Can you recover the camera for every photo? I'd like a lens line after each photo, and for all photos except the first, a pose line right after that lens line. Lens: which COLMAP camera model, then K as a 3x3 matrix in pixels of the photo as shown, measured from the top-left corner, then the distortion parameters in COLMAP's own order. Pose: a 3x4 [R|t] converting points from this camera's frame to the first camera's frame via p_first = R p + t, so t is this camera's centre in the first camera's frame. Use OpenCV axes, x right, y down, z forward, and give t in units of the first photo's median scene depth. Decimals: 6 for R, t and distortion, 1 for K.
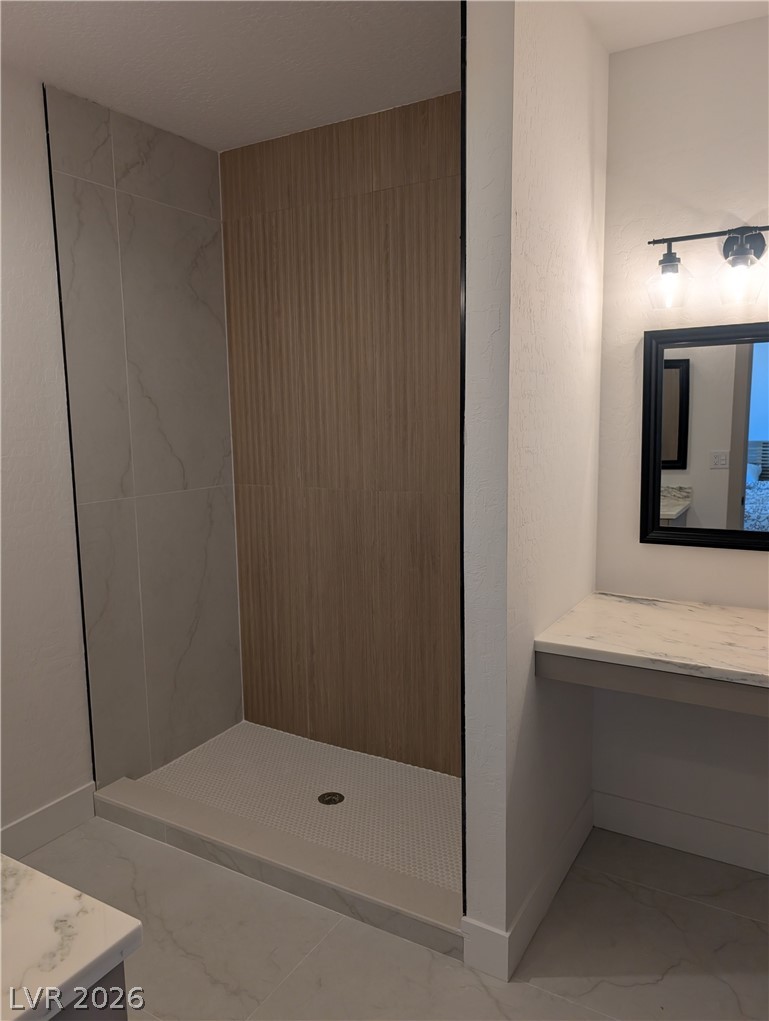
lens RADIAL K [[748.6, 0, 377.1], [0, 748.6, 510.2], [0, 0, 1]] dist [0.038848, -0.035424]
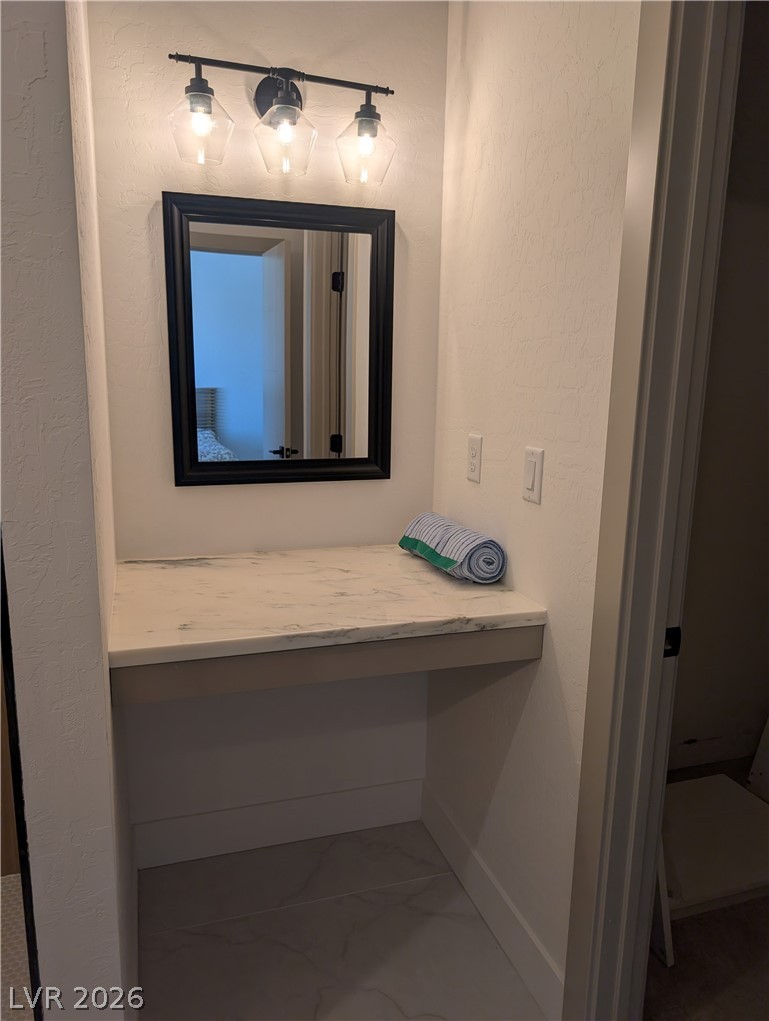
lens RADIAL K [[748.6, 0, 385.5], [0, 748.6, 513.3], [0, 0, 1]] dist [0.038848, -0.035424]
pose [[0.651197, -0.119676, 0.749413, -0.067498], [0.072320, 0.992780, 0.095698, 0.011375], [-0.755455, -0.008121, 0.655150, 0.298747]]
